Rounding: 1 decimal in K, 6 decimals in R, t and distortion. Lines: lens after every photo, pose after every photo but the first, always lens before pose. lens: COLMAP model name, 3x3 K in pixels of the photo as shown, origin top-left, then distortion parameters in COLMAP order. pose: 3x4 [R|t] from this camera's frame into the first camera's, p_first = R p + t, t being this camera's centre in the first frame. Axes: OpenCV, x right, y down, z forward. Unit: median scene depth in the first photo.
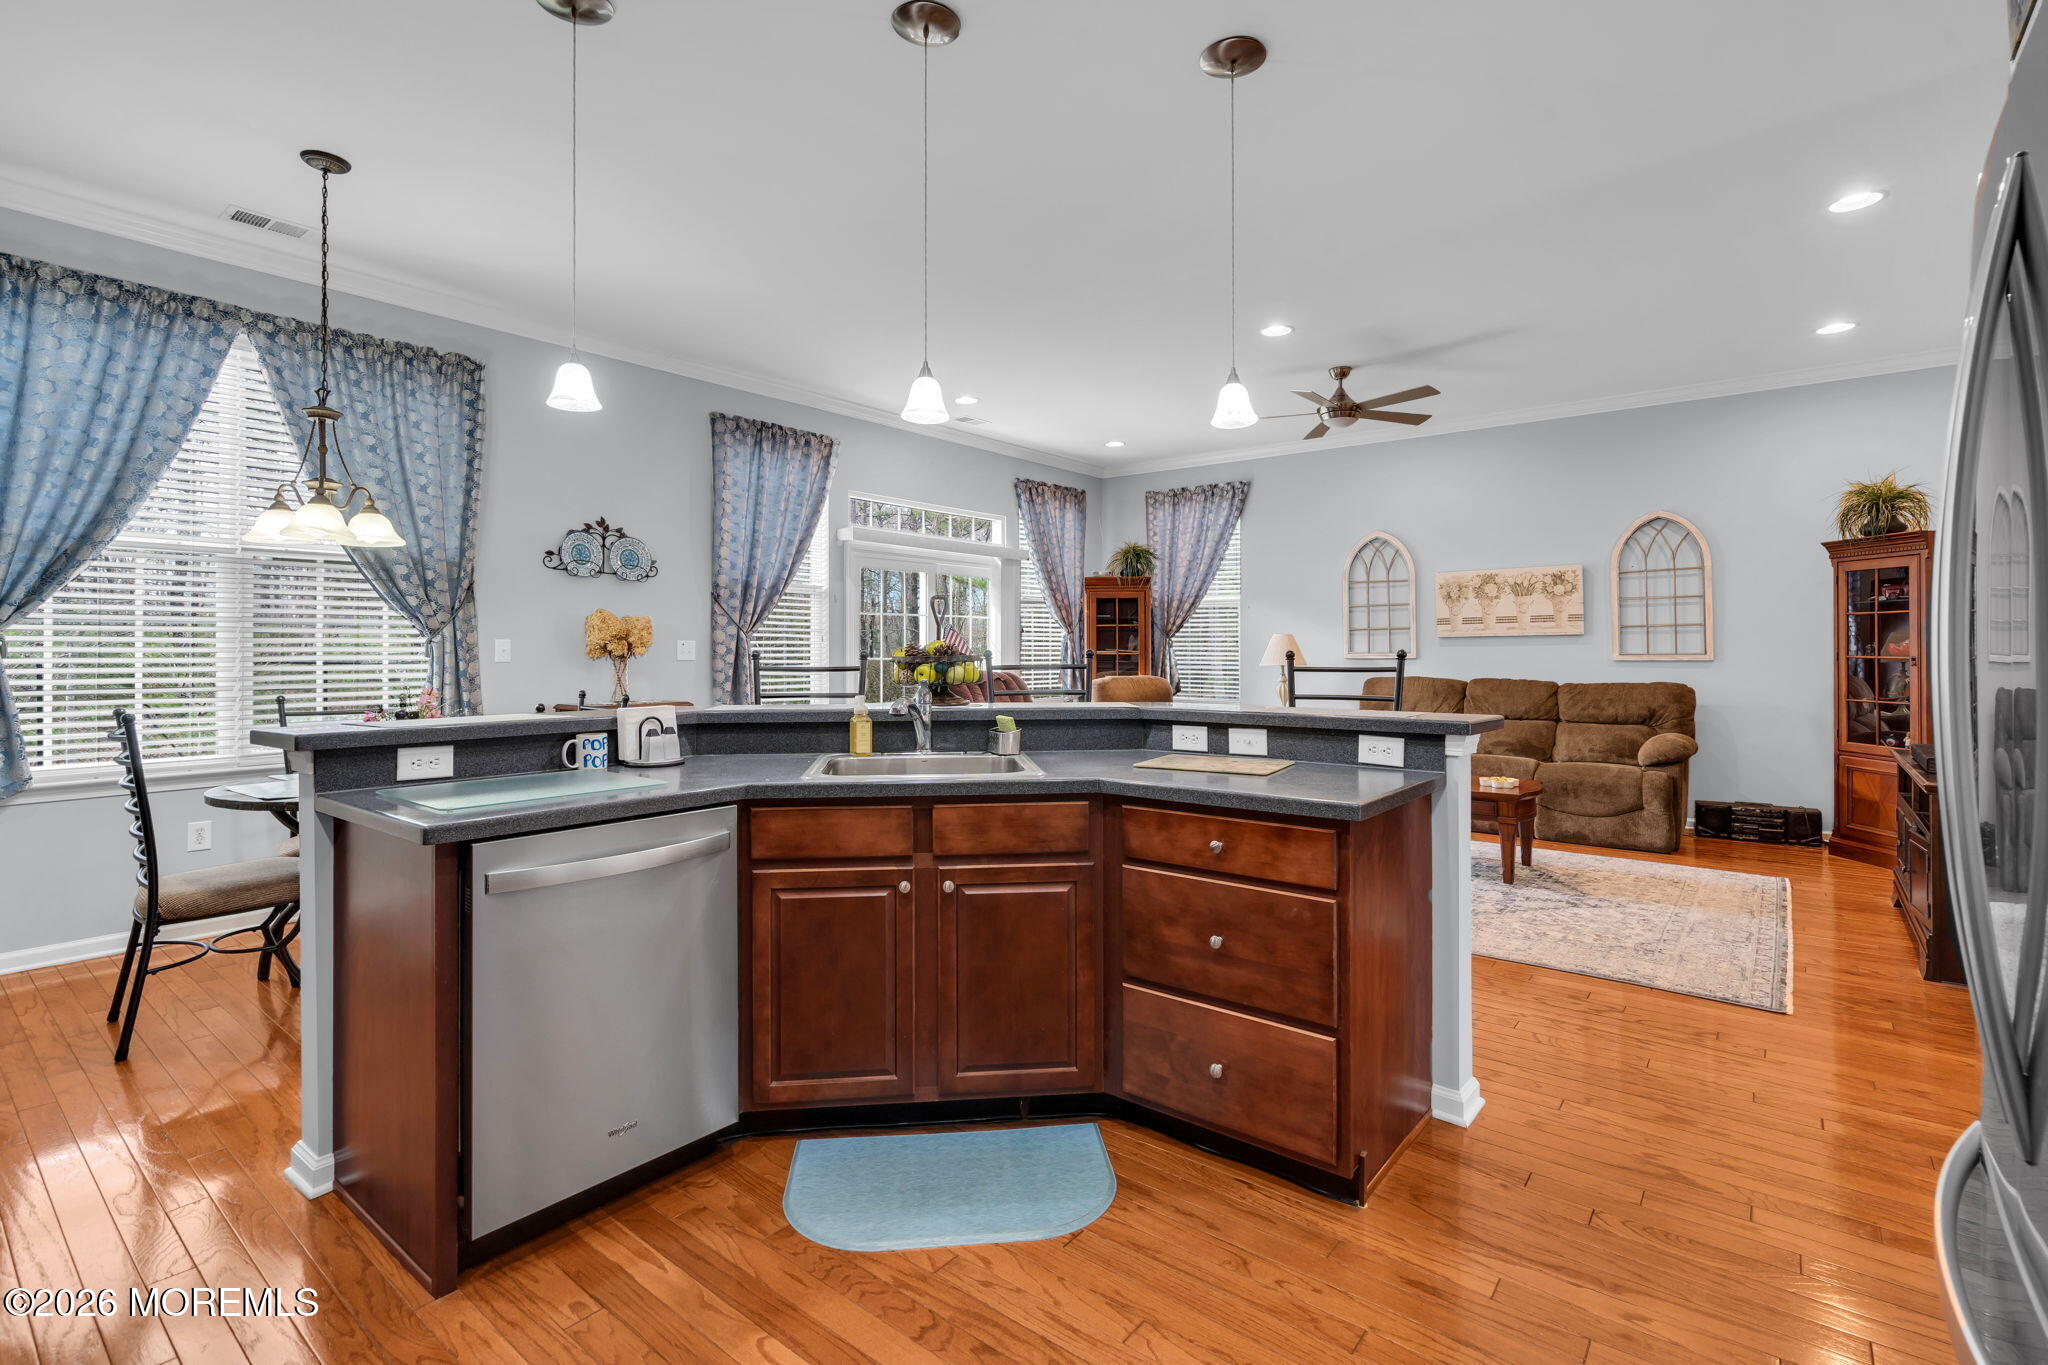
lens RADIAL K [[939.6, 0, 1042.9], [0, 939.6, 644.8], [0, 0, 1]] dist [-0.006411, 0.001750]
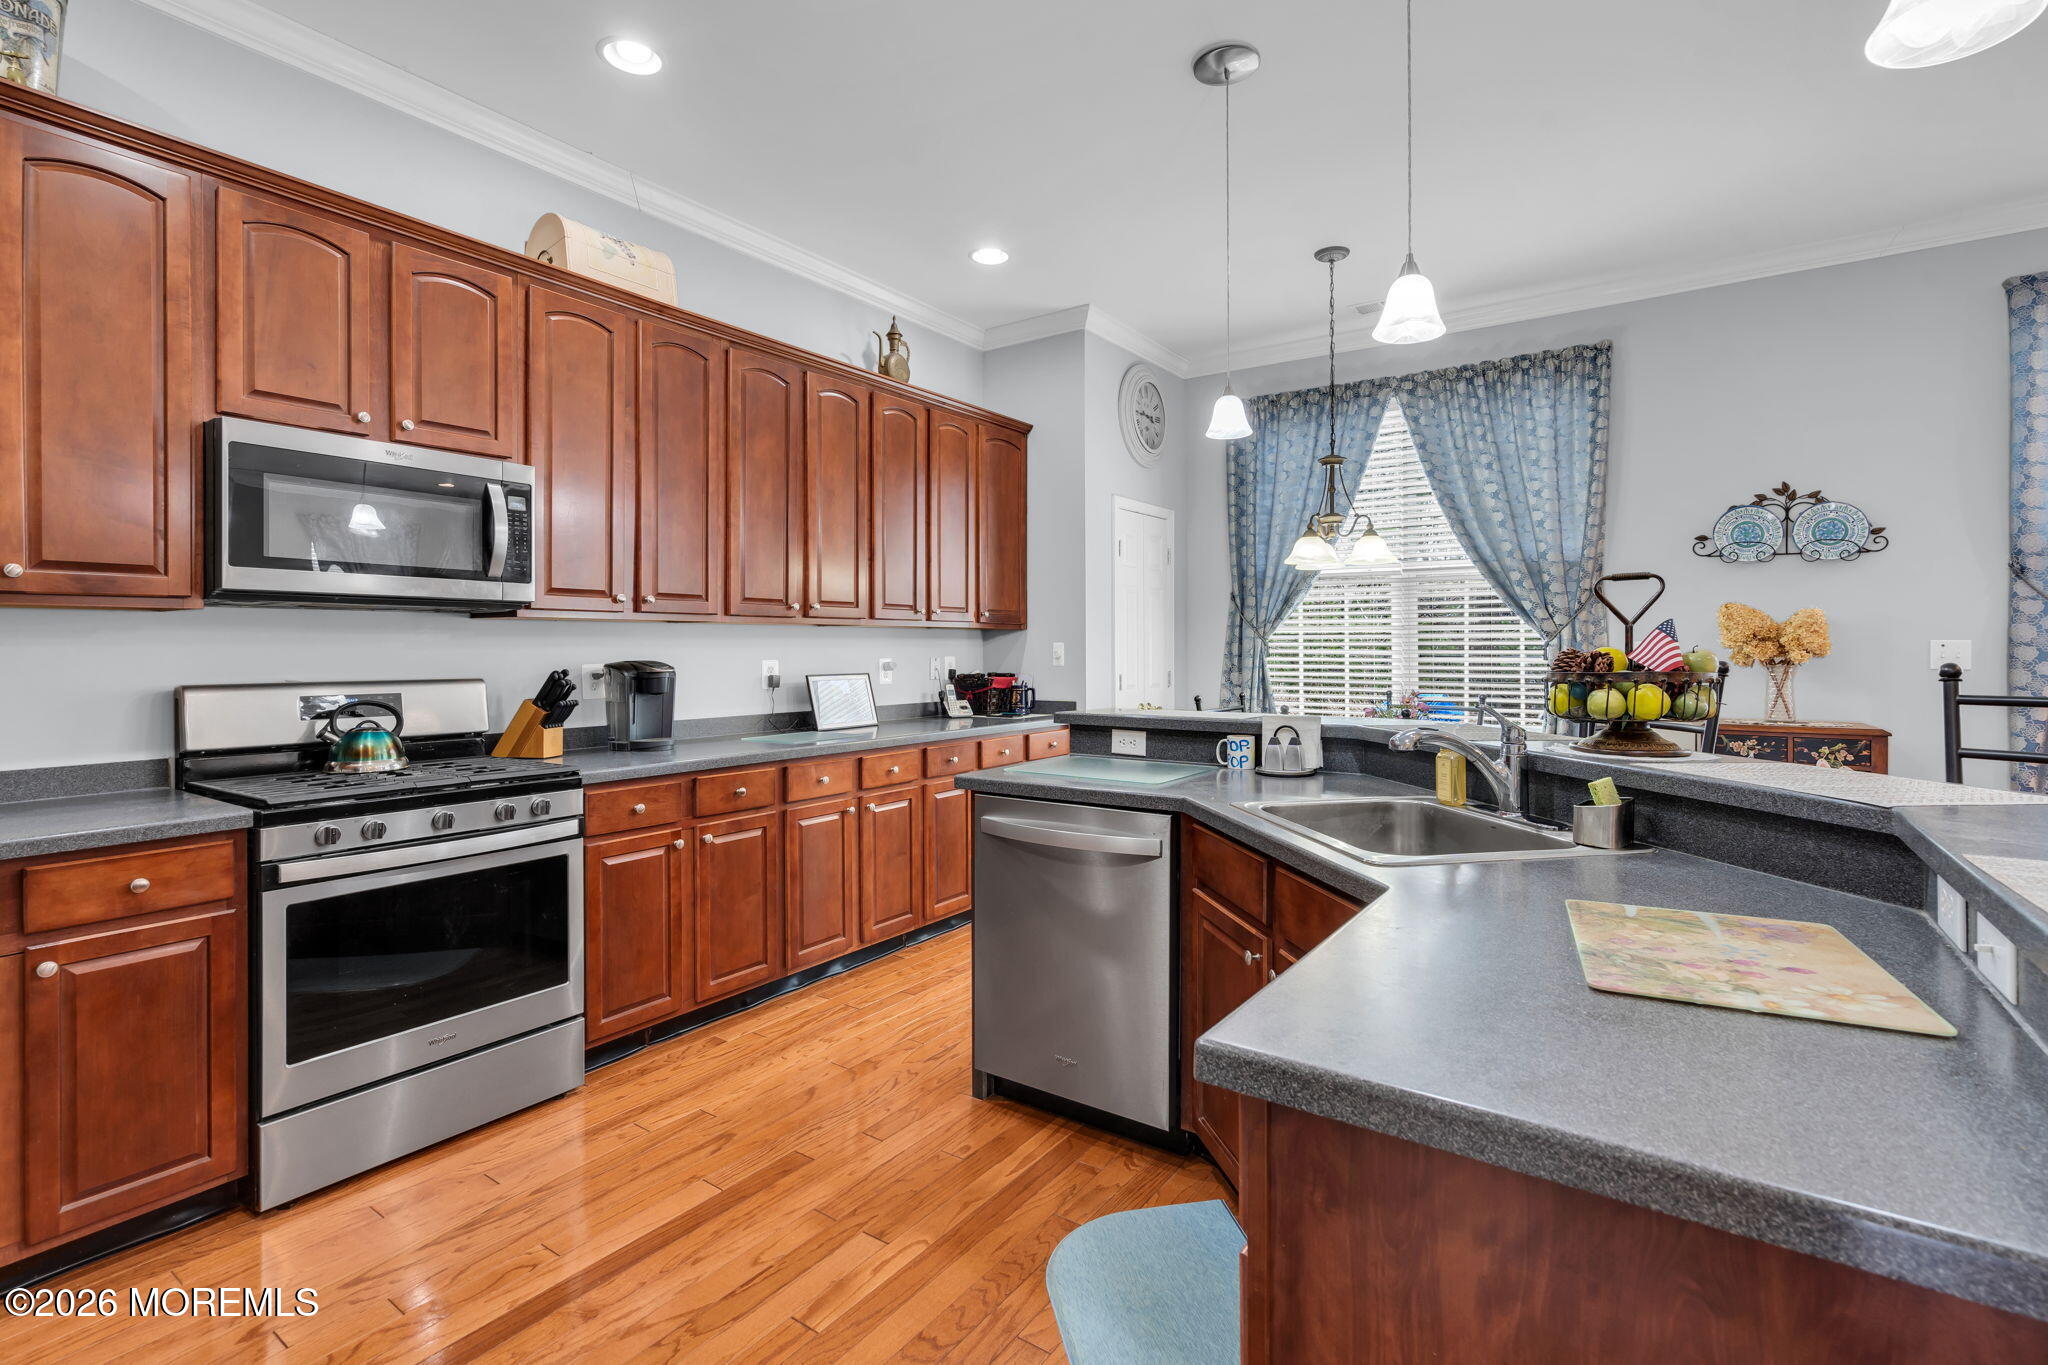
lens RADIAL K [[939.6, 0, 1006.8], [0, 939.6, 649.8], [0, 0, 1]] dist [-0.006411, 0.001750]
pose [[0.040752, 0.003544, -0.999163, 0.249947], [0.005742, 0.999976, 0.003782, -0.003966], [0.999153, -0.005891, 0.040731, 0.296704]]
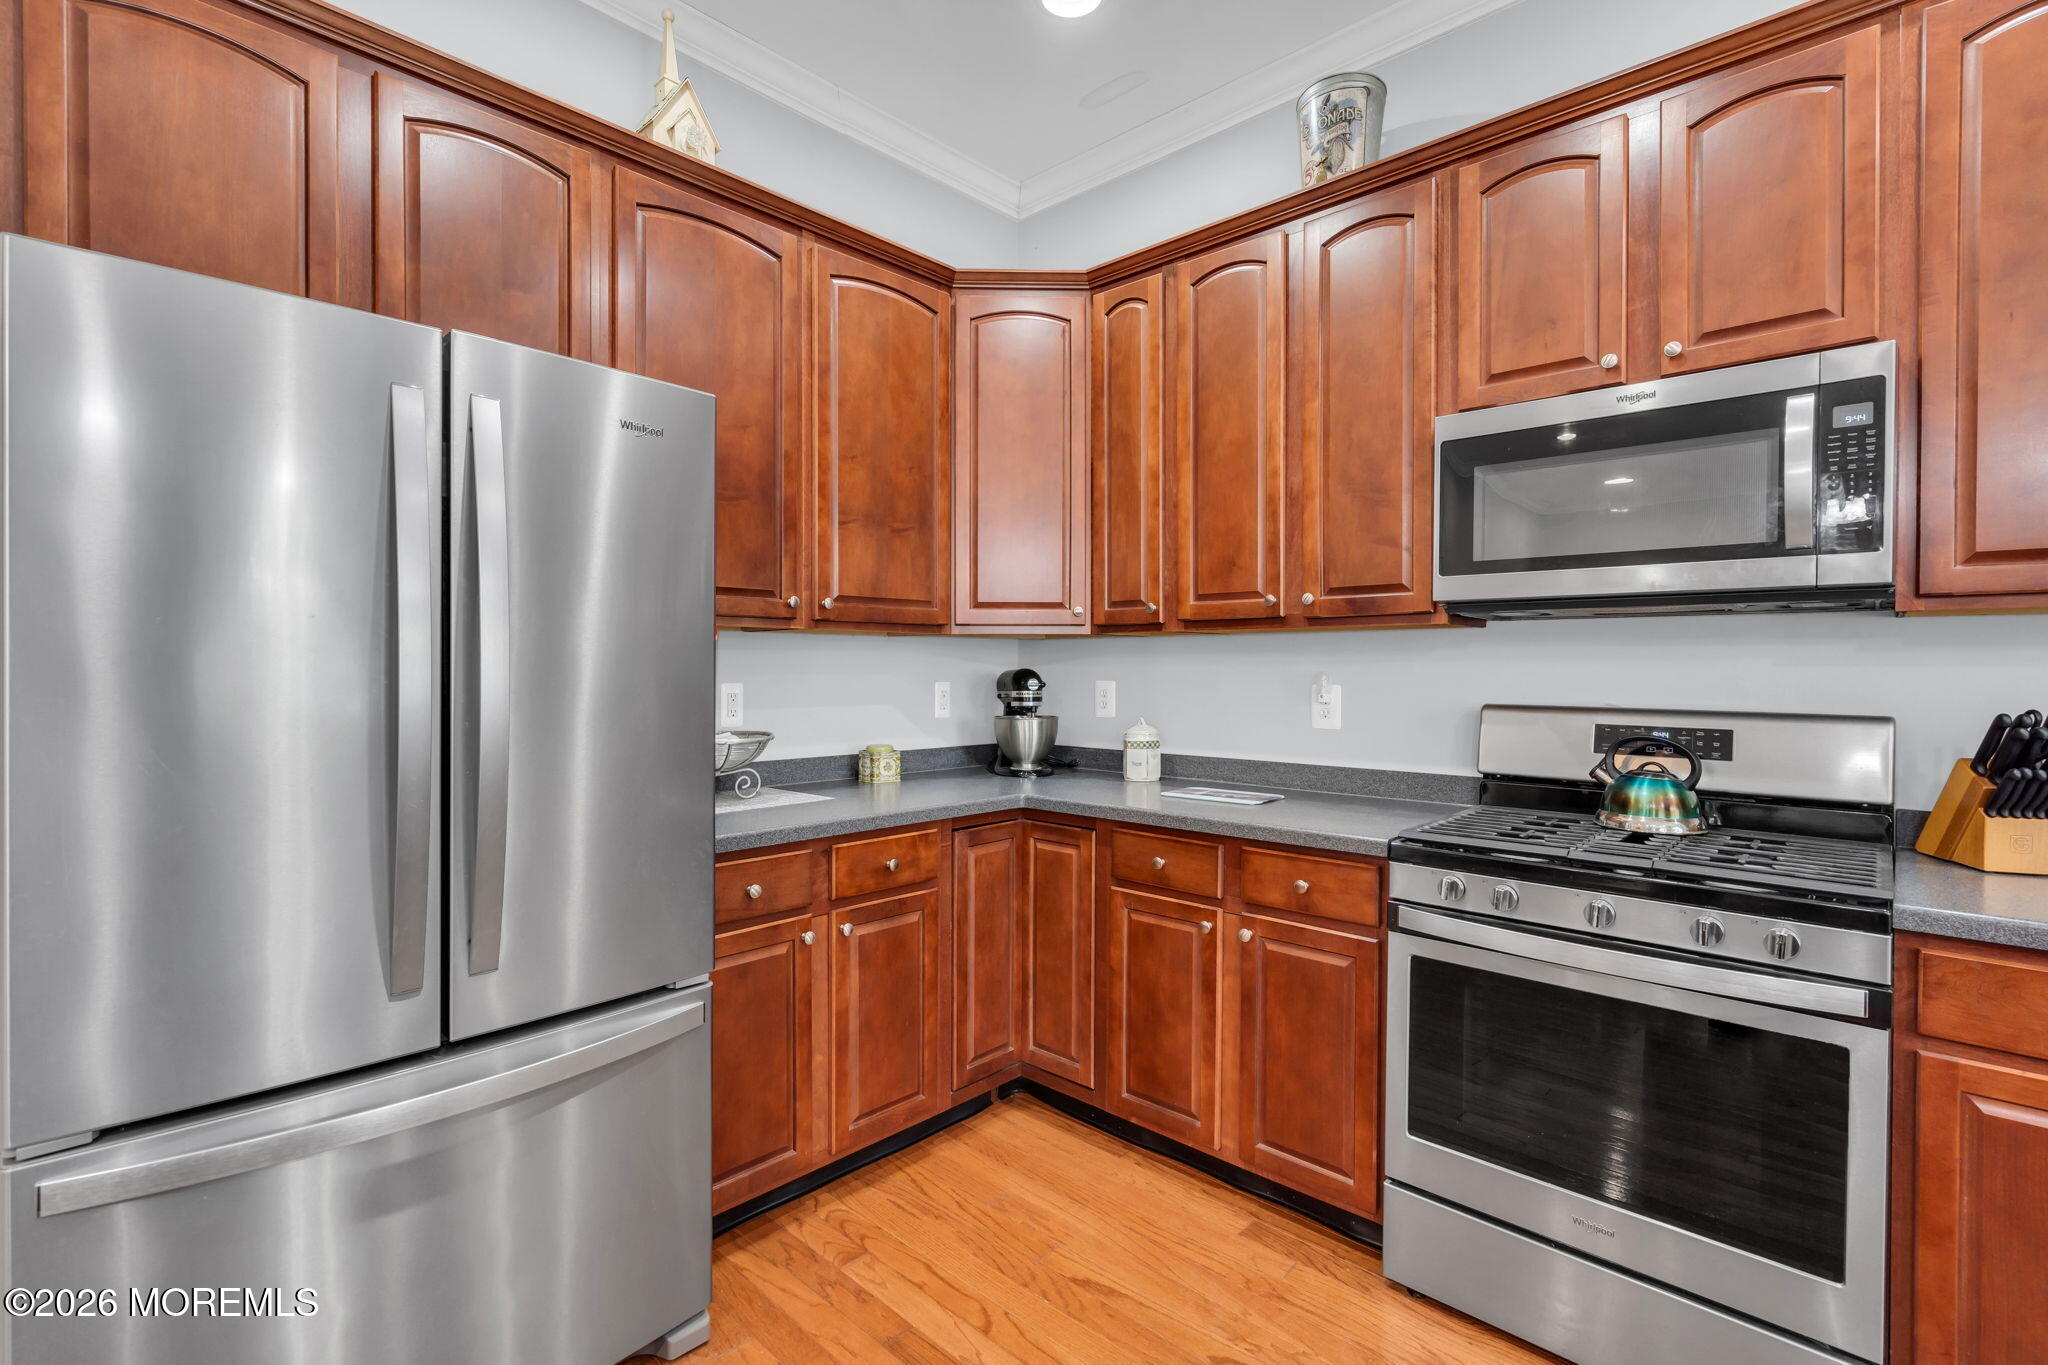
lens RADIAL K [[939.6, 0, 1031.8], [0, 939.6, 673.8], [0, 0, 1]] dist [-0.006411, 0.001750]
pose [[-0.995724, -0.004622, 0.092260, -0.016282], [-0.004555, 0.999989, 0.000943, -0.001140], [-0.092263, 0.000519, -0.995735, 0.362513]]
